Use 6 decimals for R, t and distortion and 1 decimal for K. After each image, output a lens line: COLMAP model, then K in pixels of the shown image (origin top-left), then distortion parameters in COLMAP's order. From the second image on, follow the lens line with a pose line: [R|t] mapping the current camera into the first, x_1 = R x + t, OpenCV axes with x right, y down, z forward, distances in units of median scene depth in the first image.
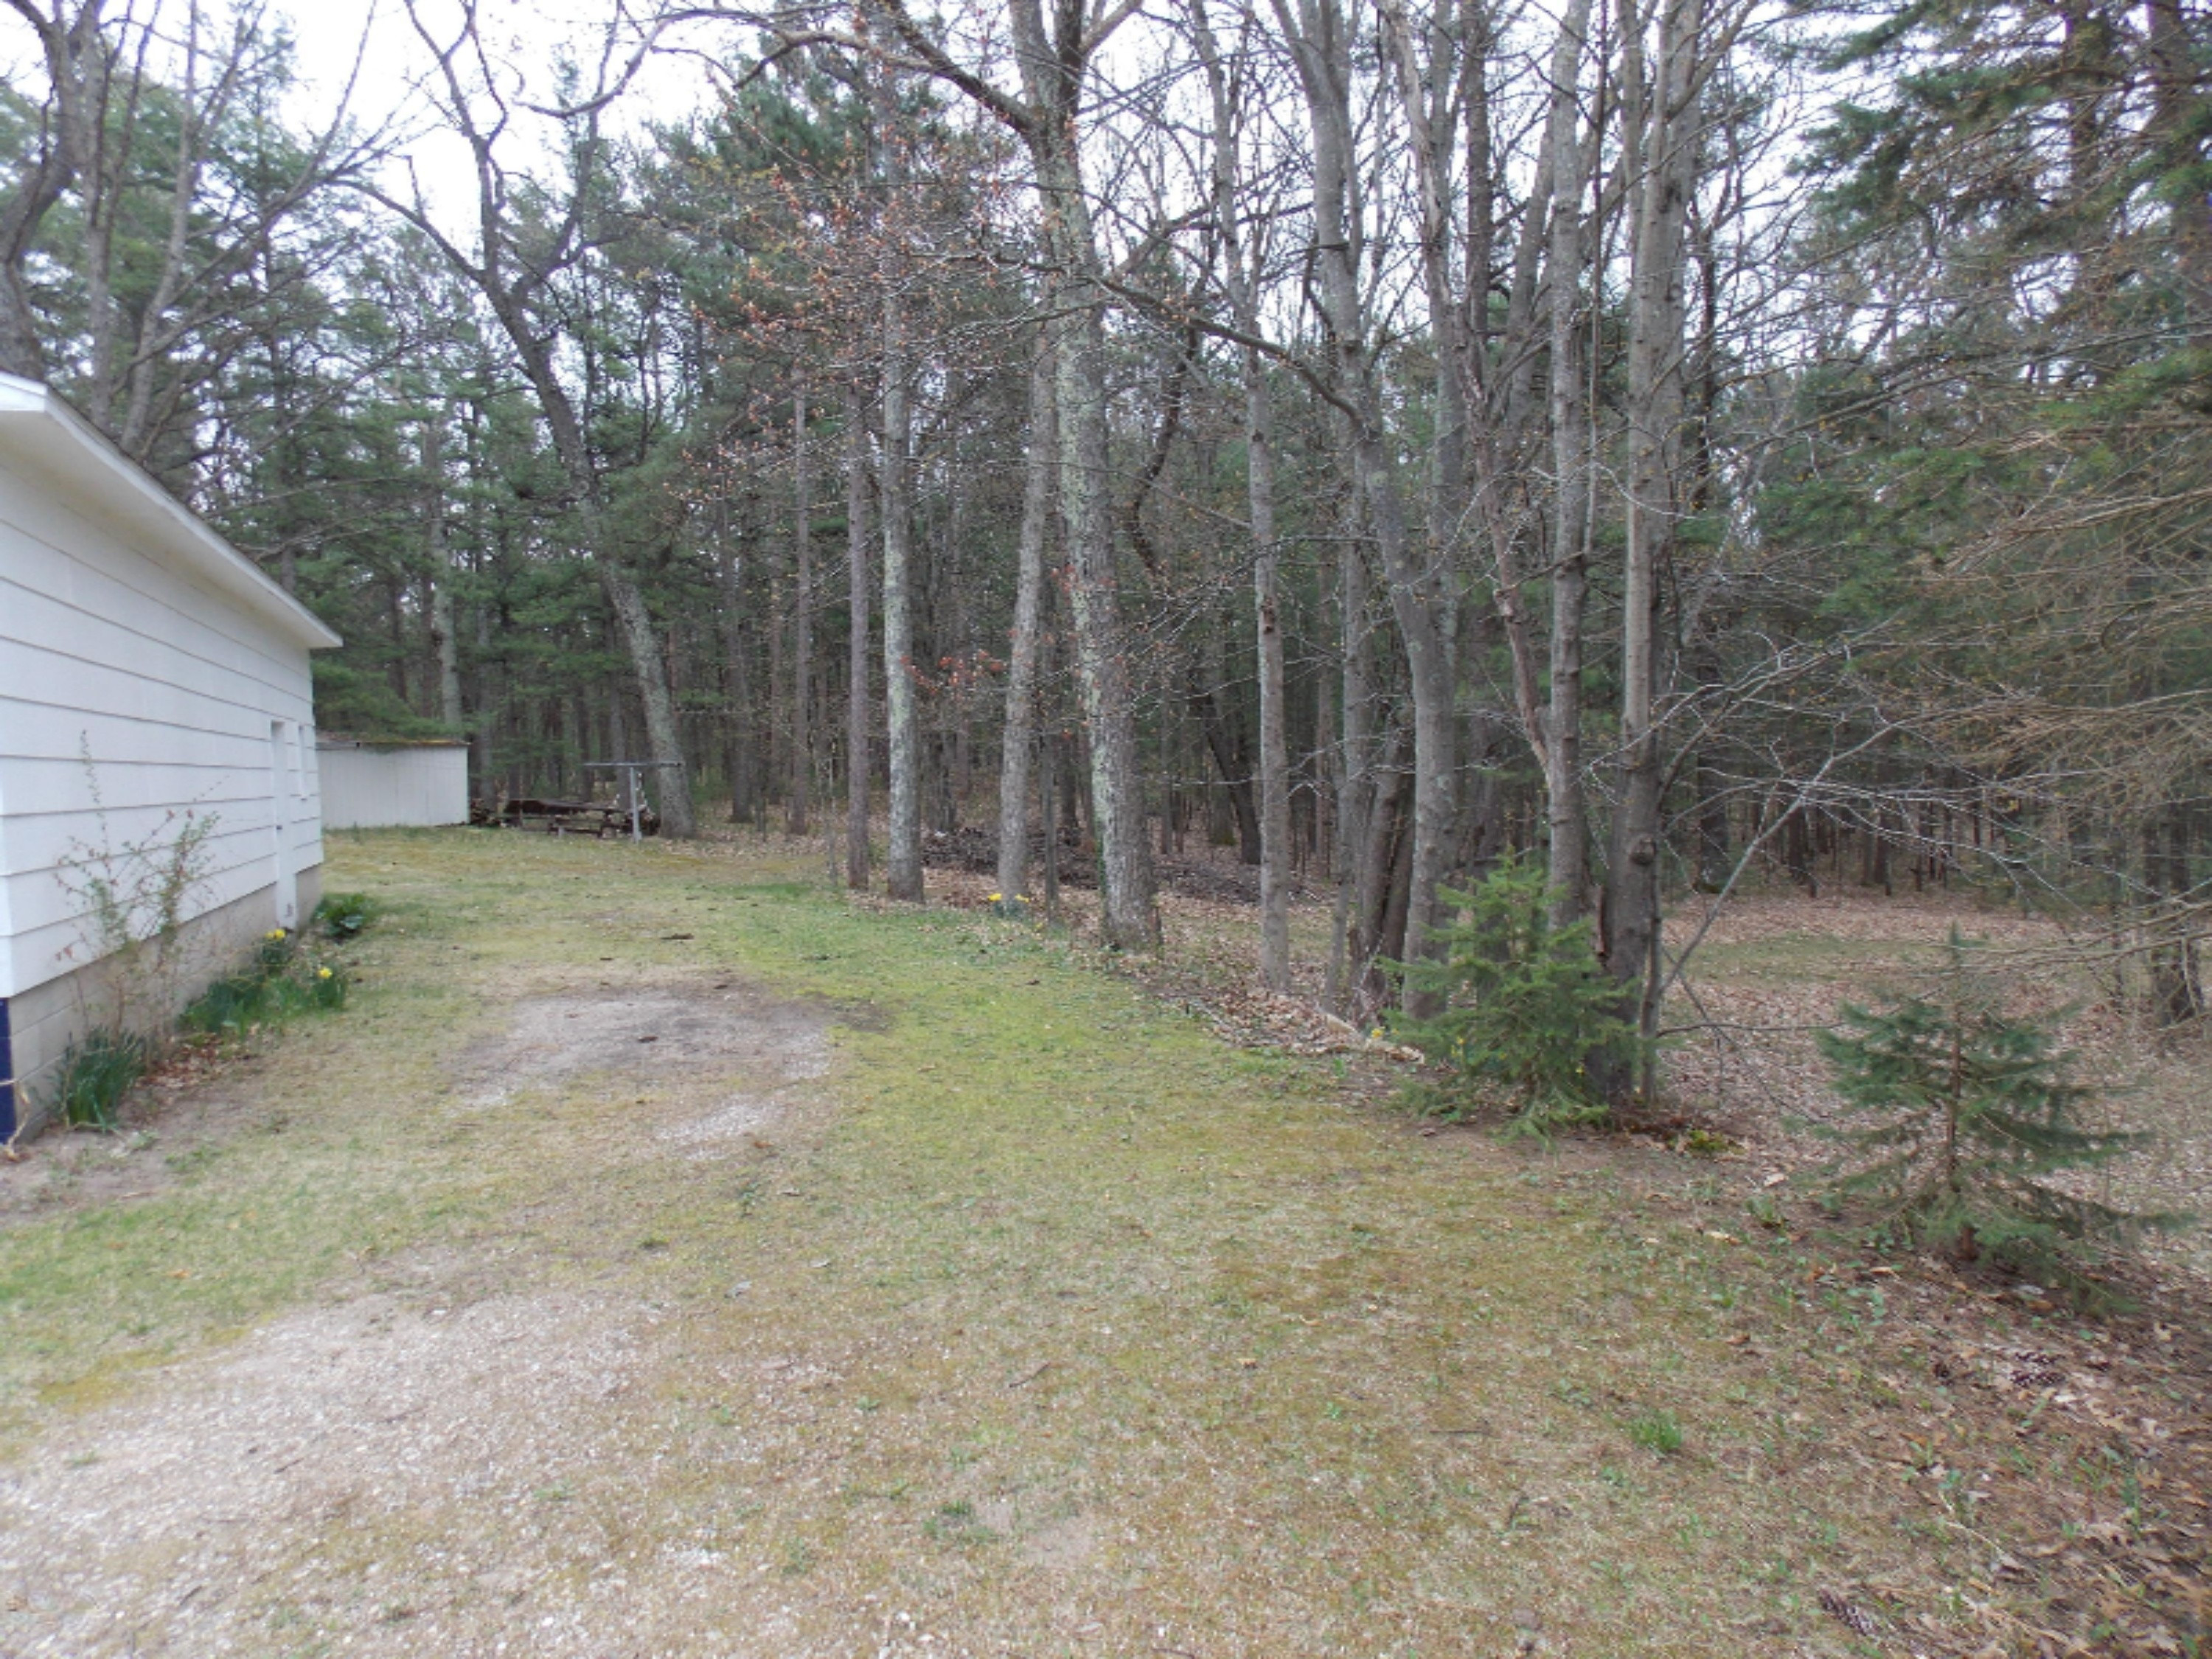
lens RADIAL K [[1447.3, 0, 1106.0], [0, 1447.3, 829.5], [0, 0, 1]] dist [-0.003189, -0.004228]
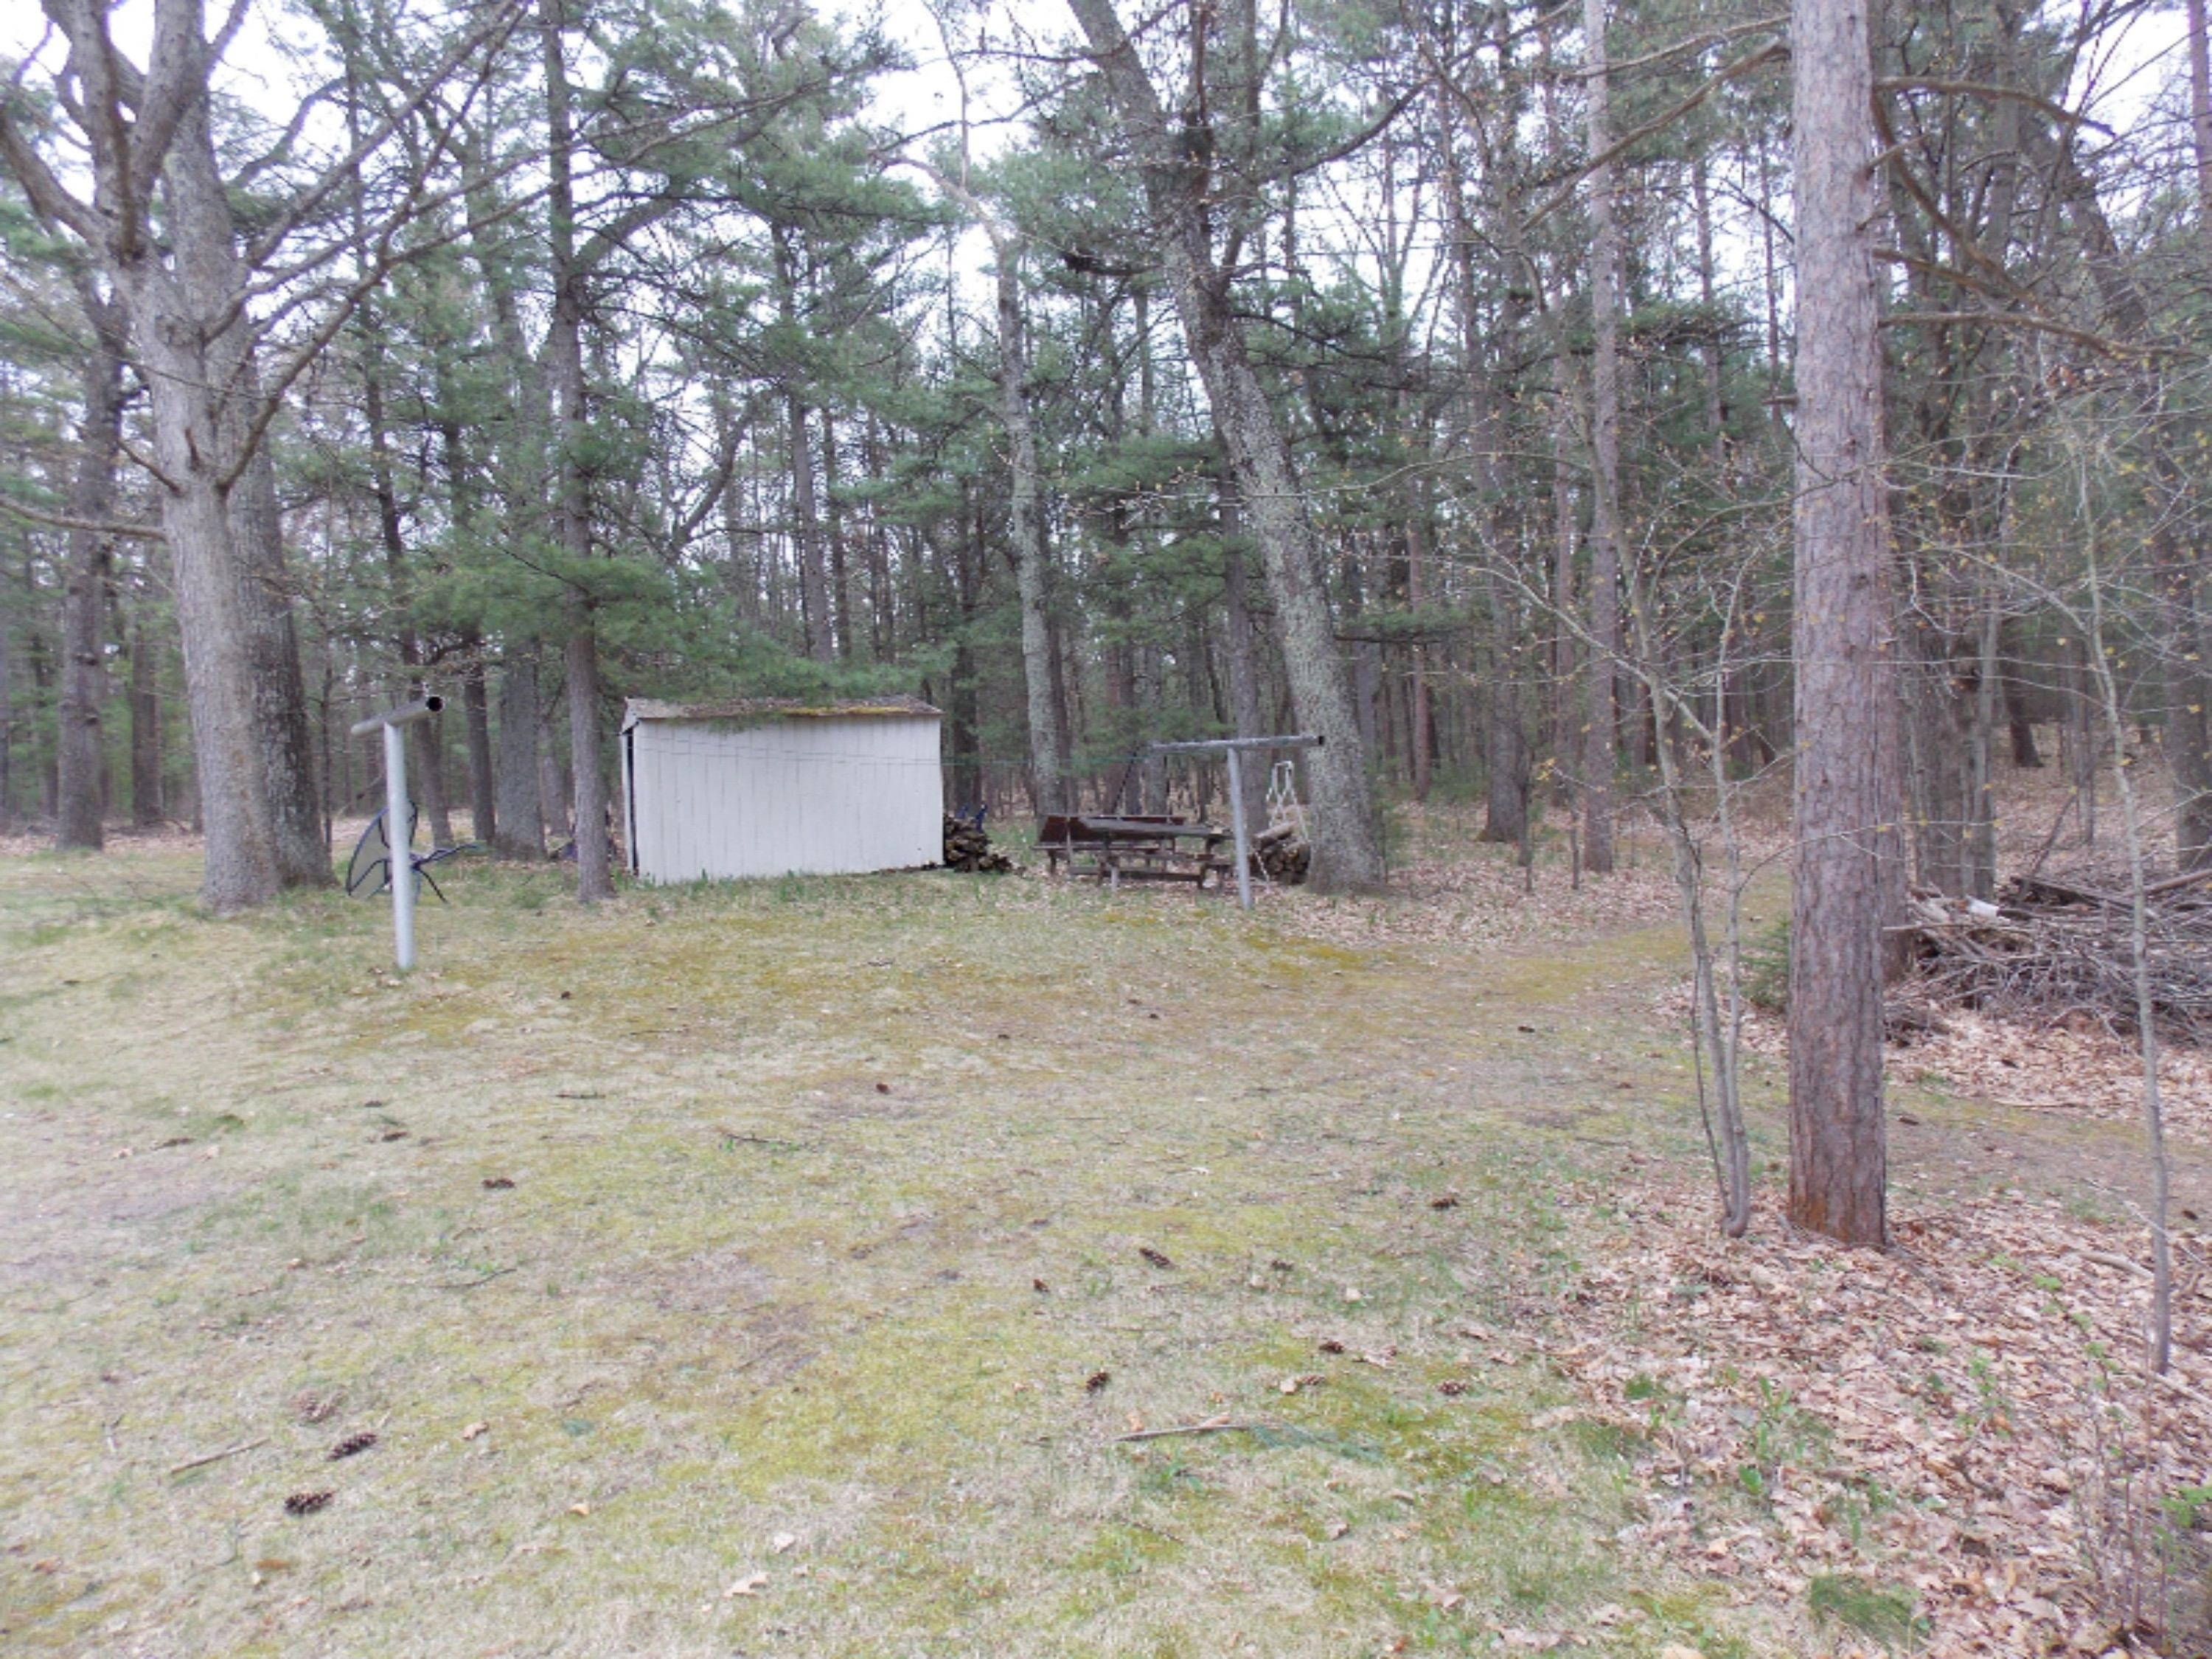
lens RADIAL K [[1447.3, 0, 1106.0], [0, 1447.3, 829.5], [0, 0, 1]] dist [-0.003189, -0.004228]
pose [[0.855311, 0.016580, -0.517849, -0.112250], [-0.007862, 0.999788, 0.019024, -0.026035], [0.518055, -0.012200, 0.855260, 0.552025]]
